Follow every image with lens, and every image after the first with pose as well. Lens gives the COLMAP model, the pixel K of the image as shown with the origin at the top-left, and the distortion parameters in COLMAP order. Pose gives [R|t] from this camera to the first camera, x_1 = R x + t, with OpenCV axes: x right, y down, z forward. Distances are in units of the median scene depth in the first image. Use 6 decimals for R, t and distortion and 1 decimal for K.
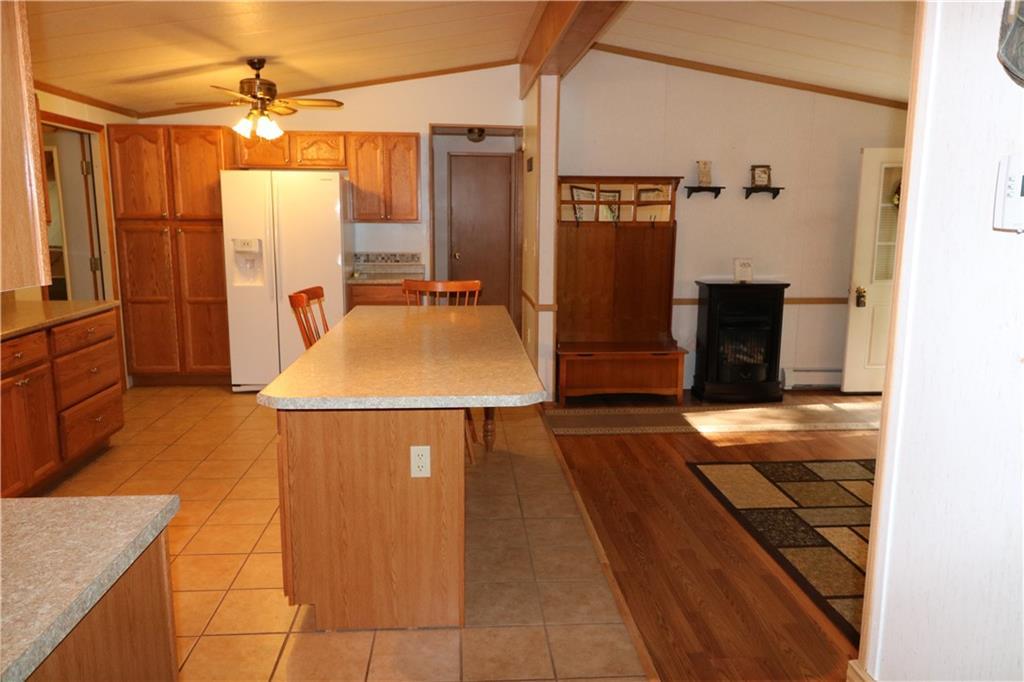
lens RADIAL K [[718.3, 0, 506.6], [0, 718.3, 337.5], [0, 0, 1]] dist [0.008893, -0.005929]
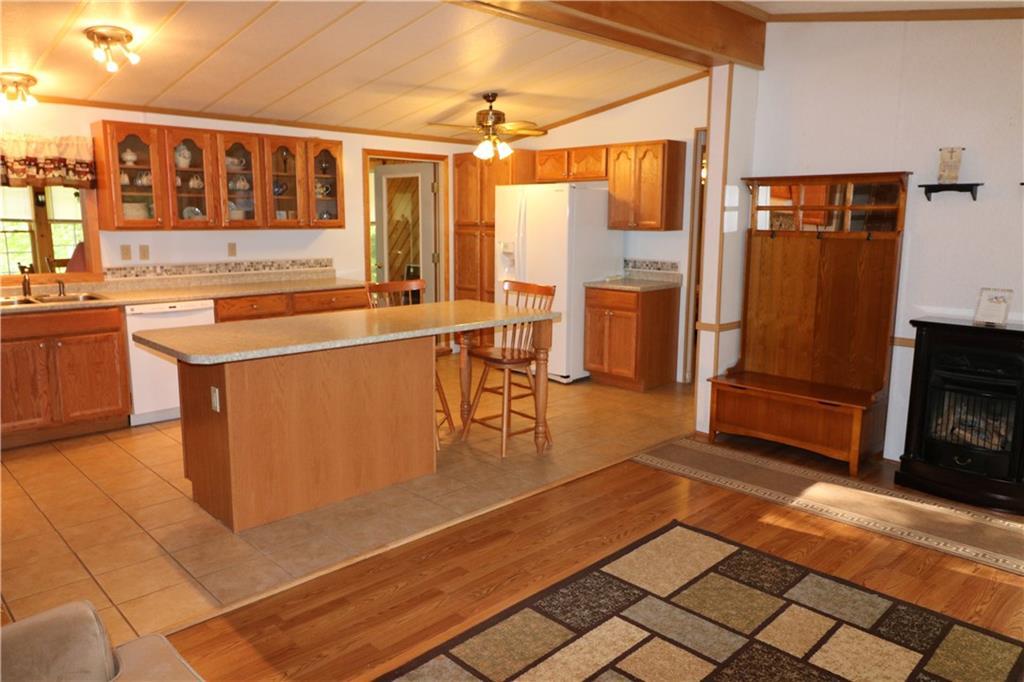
lens RADIAL K [[718.3, 0, 505.4], [0, 718.3, 337.2], [0, 0, 1]] dist [0.008893, -0.005929]
pose [[0.641486, 0.124500, -0.756964, 0.622122], [-0.133891, 0.989768, 0.049325, -0.042956], [0.755360, 0.069709, 0.651592, 0.252206]]
